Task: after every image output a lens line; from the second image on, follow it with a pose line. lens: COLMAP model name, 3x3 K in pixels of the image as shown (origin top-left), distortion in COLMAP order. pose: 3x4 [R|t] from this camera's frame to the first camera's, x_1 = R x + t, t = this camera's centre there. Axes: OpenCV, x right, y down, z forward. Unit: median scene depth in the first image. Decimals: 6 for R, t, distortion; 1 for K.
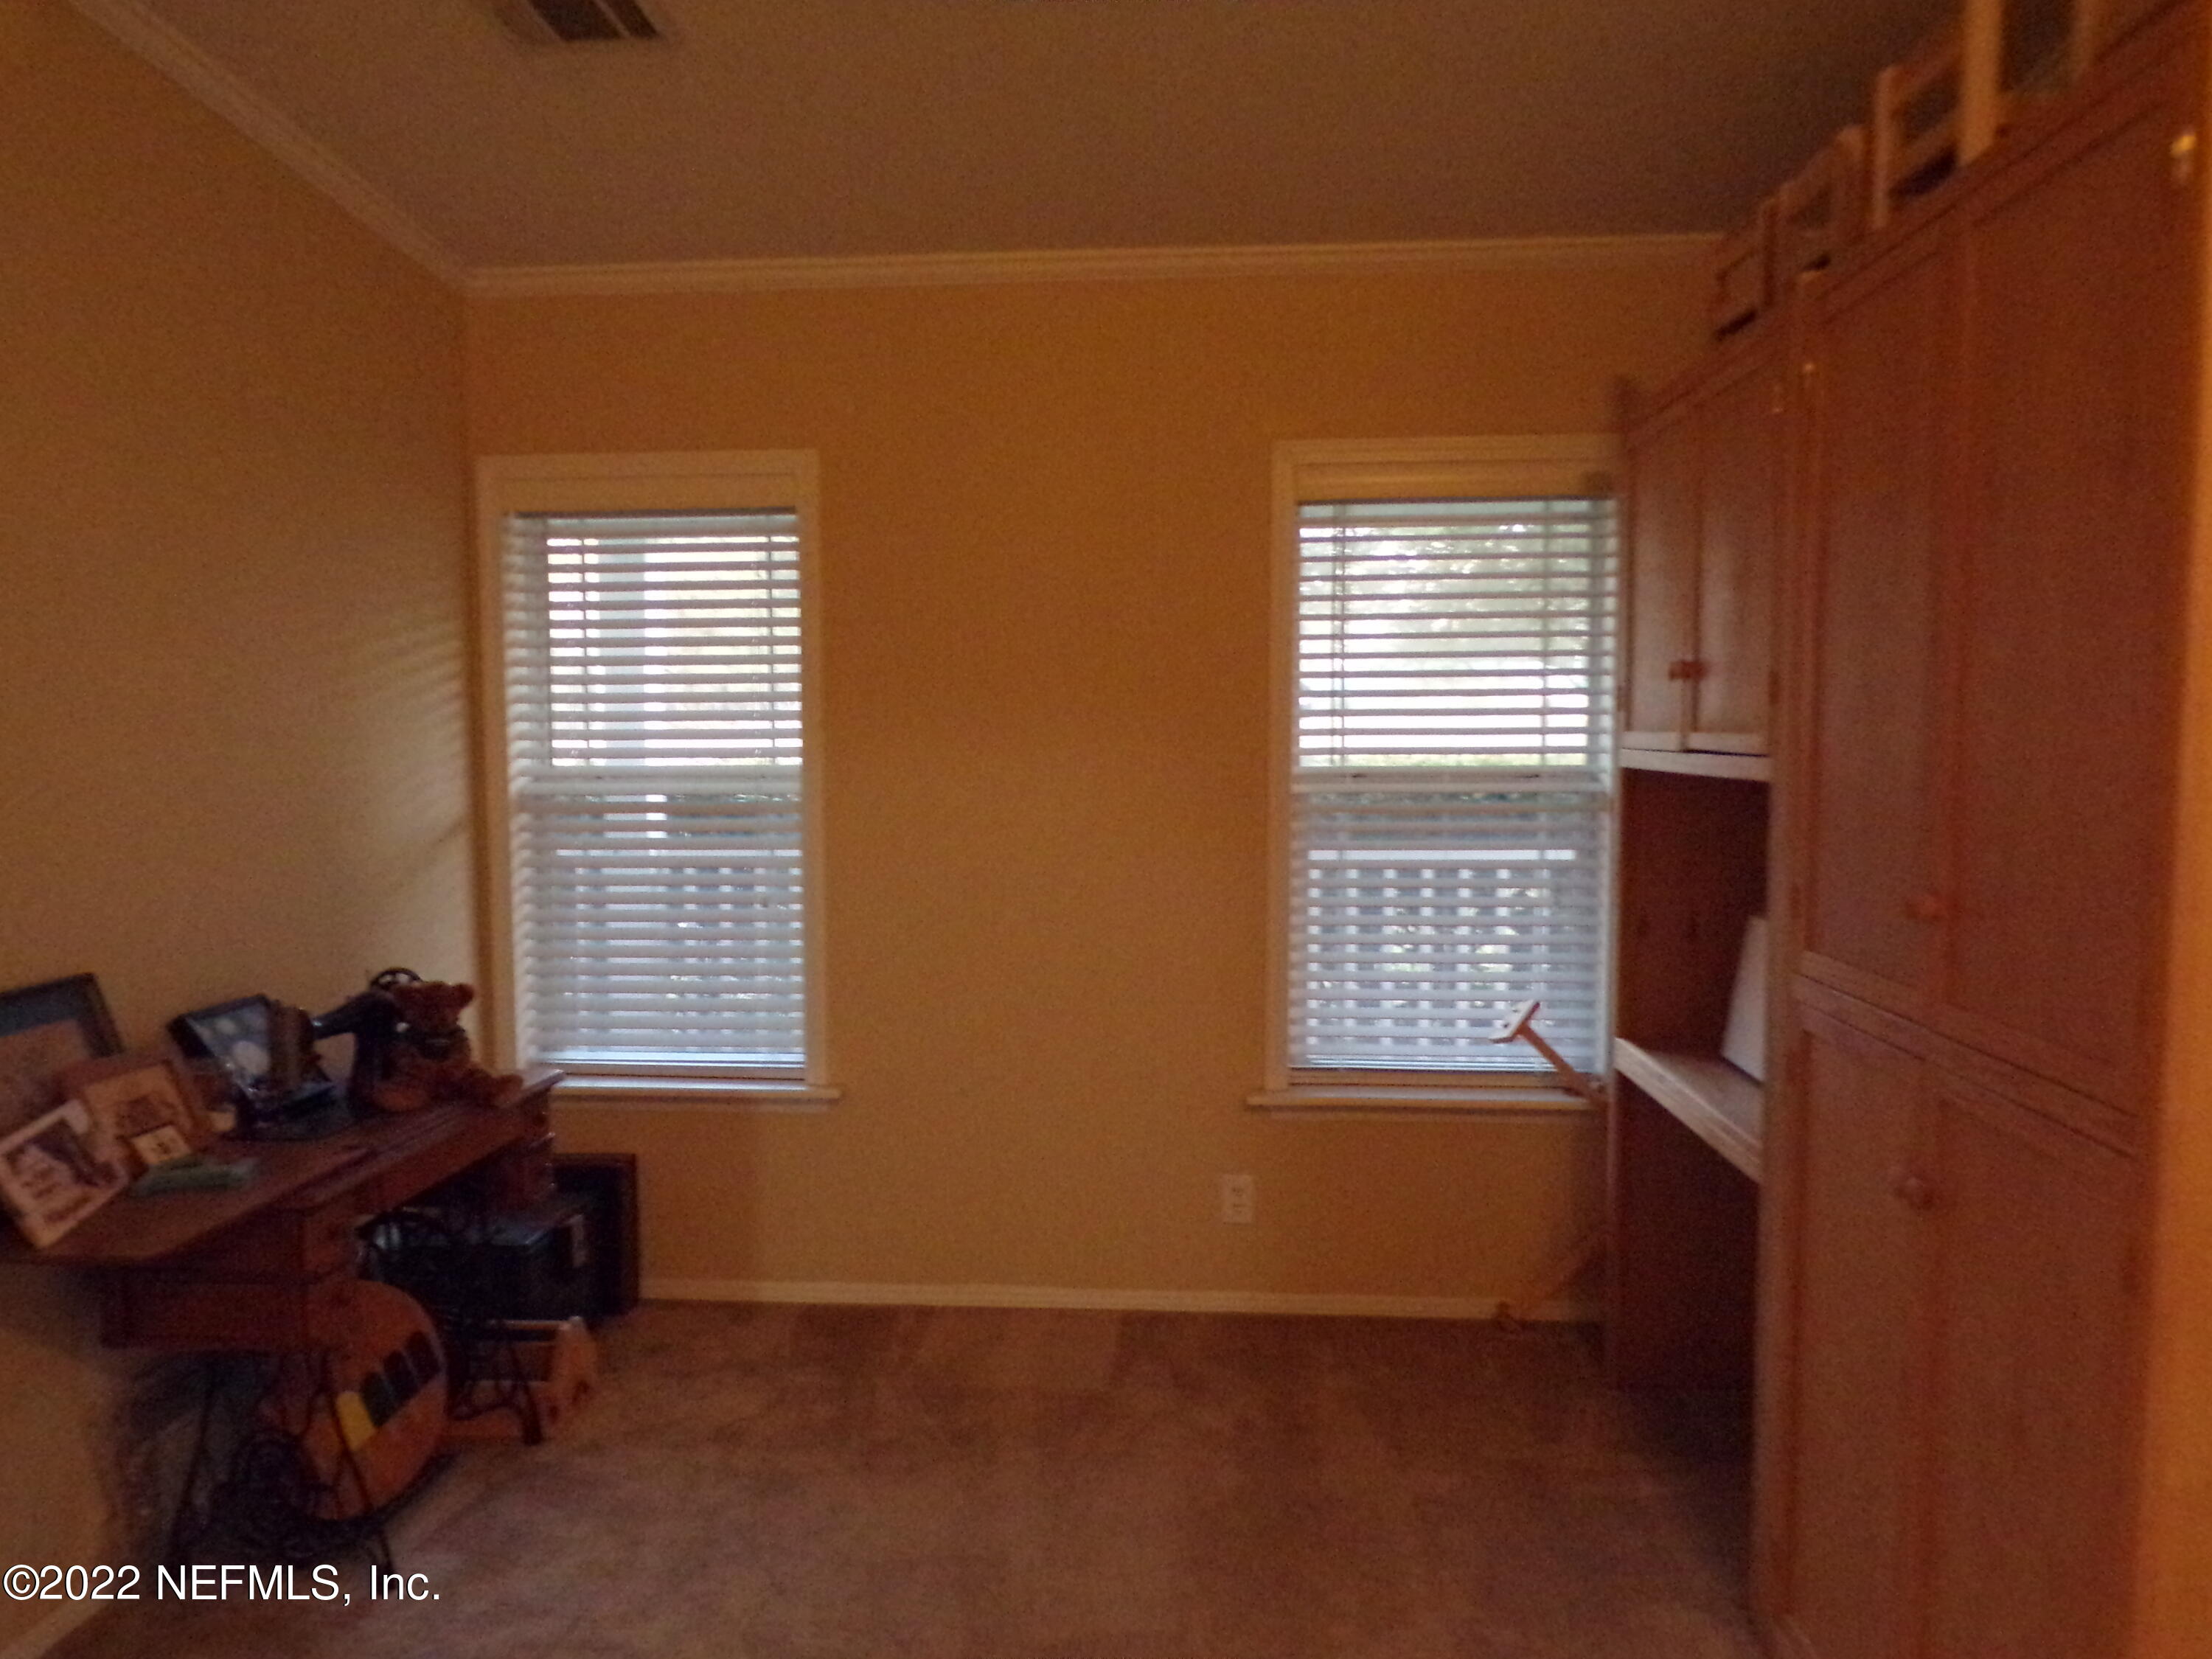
lens RADIAL K [[1512.5, 0, 1104.7], [0, 1512.5, 861.9], [0, 0, 1]] dist [0.001343, 0.005856]
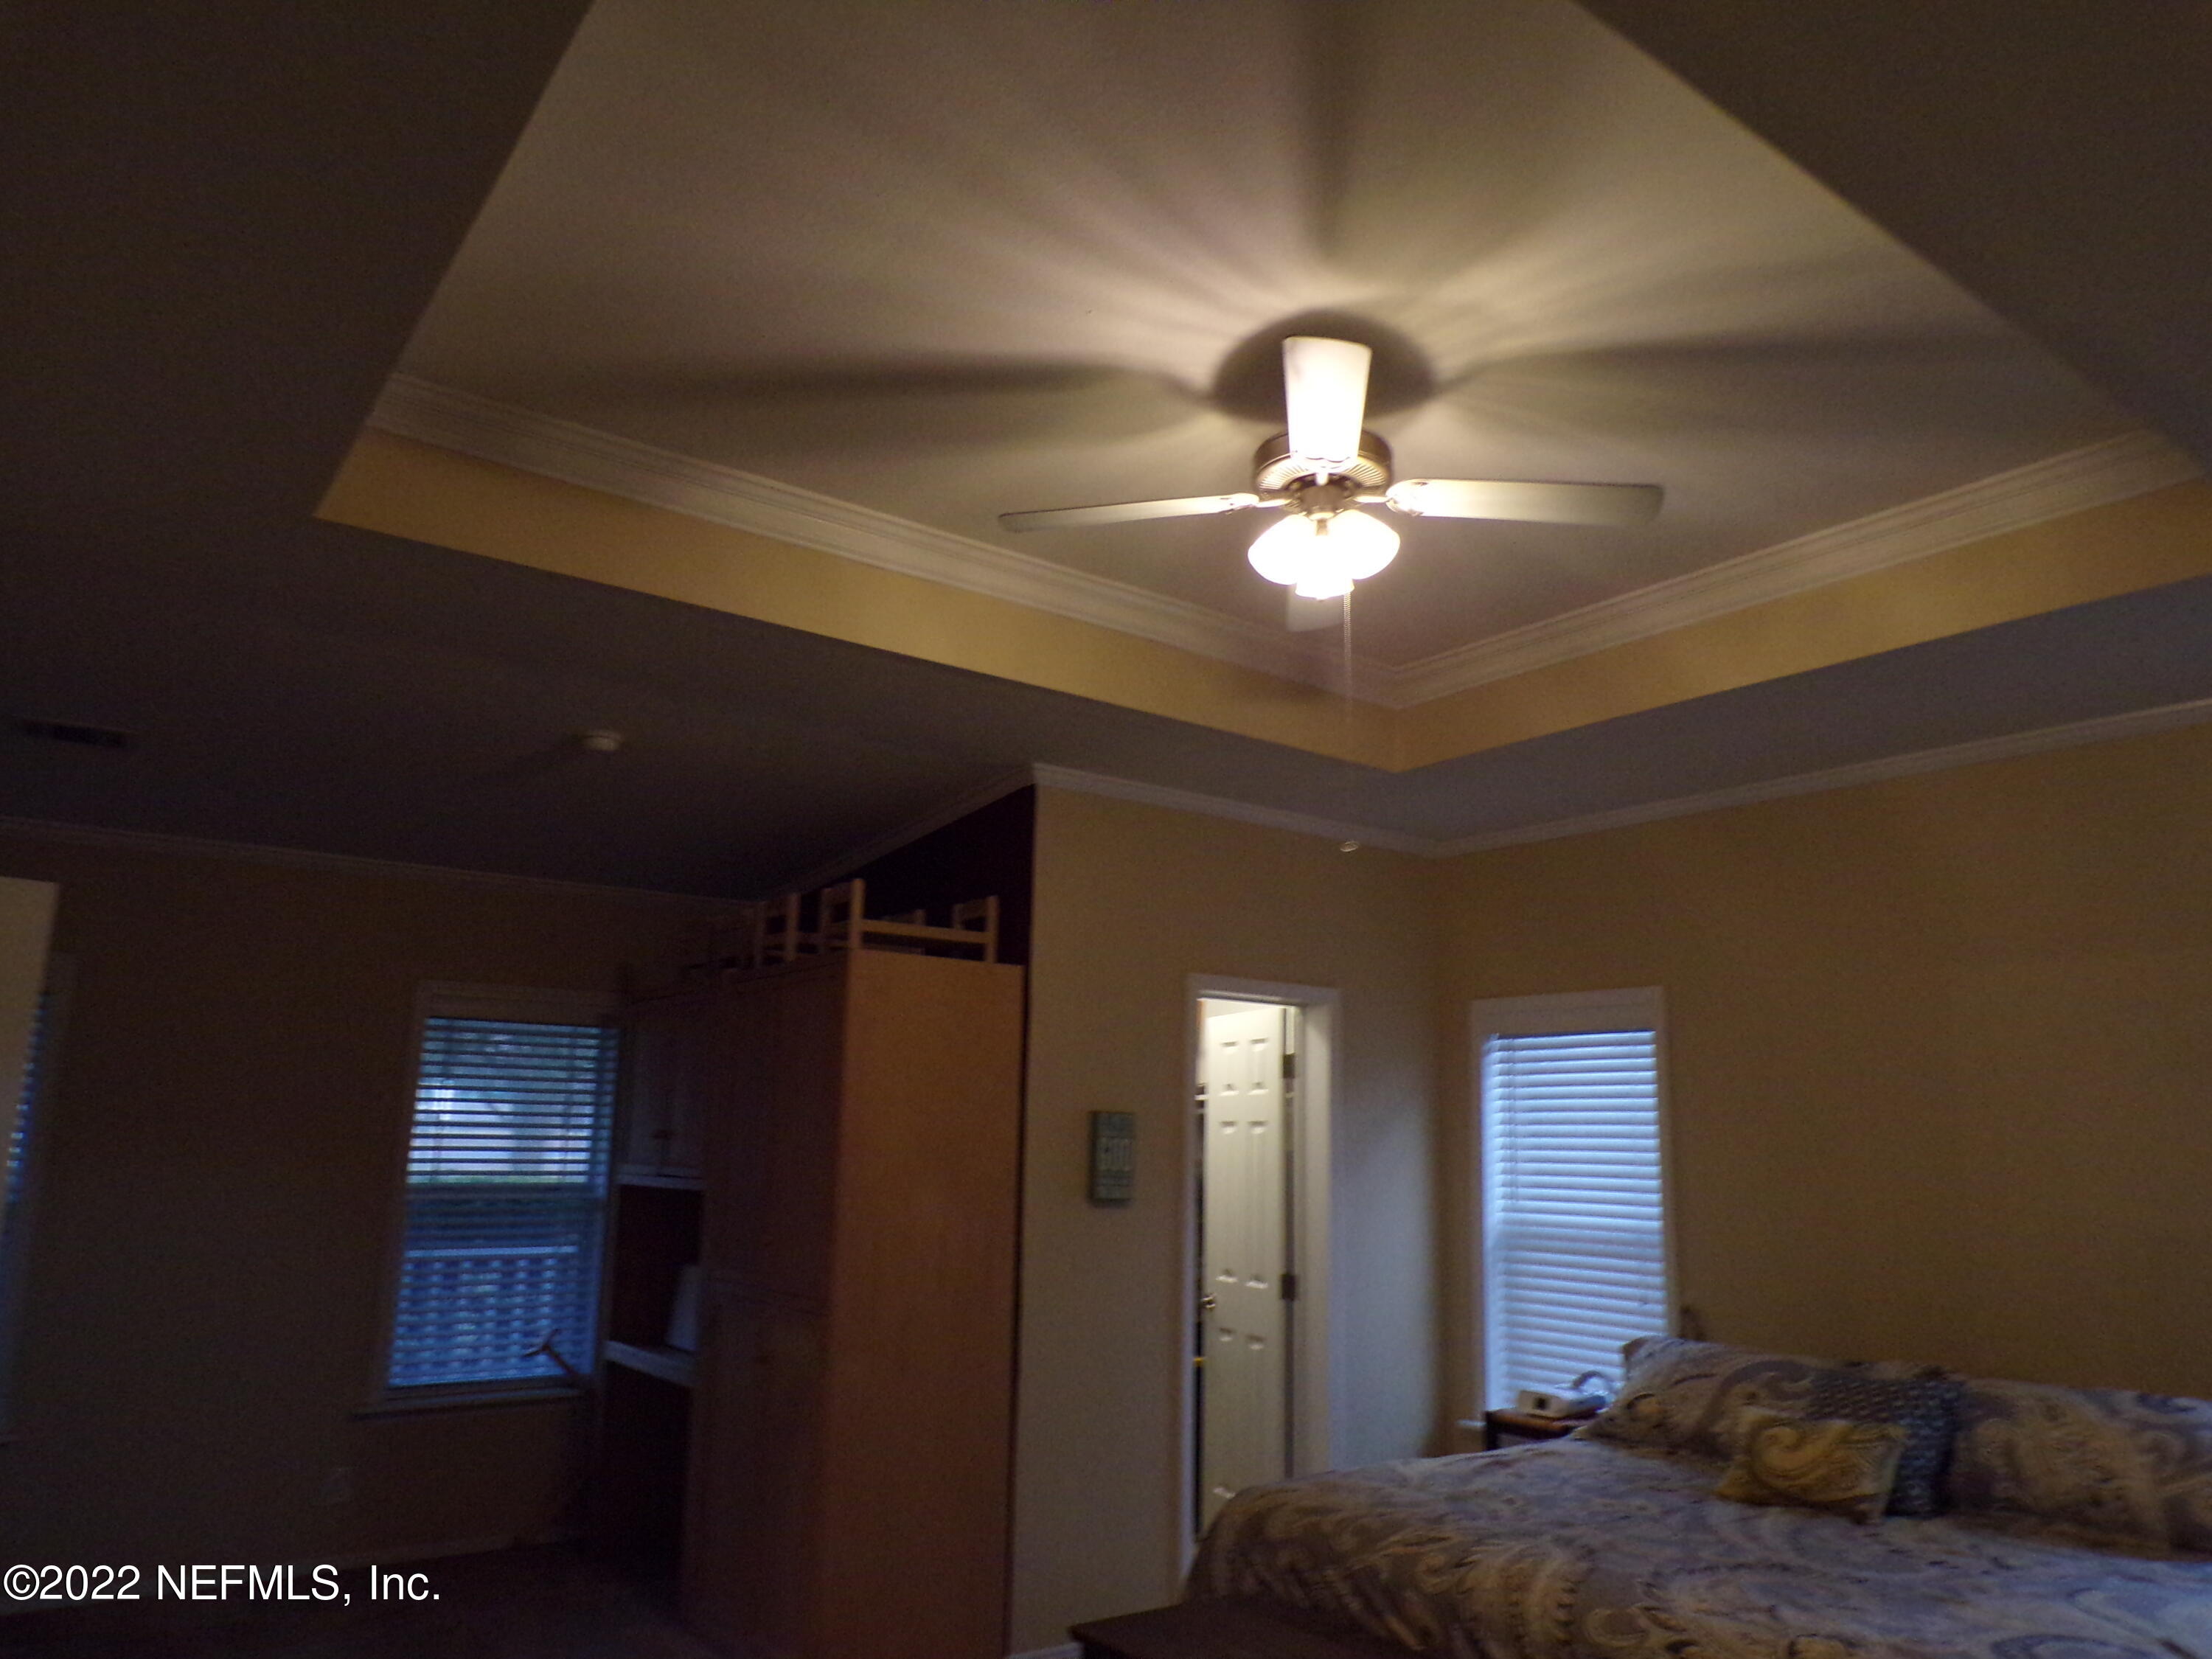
lens RADIAL K [[1512.5, 0, 1104.7], [0, 1512.5, 861.9], [0, 0, 1]] dist [0.001343, 0.005856]
pose [[0.759156, 0.137928, 0.636128, -0.371456], [0.037097, 0.966535, -0.253840, 0.040574], [-0.649851, 0.216302, 0.728634, -0.688073]]
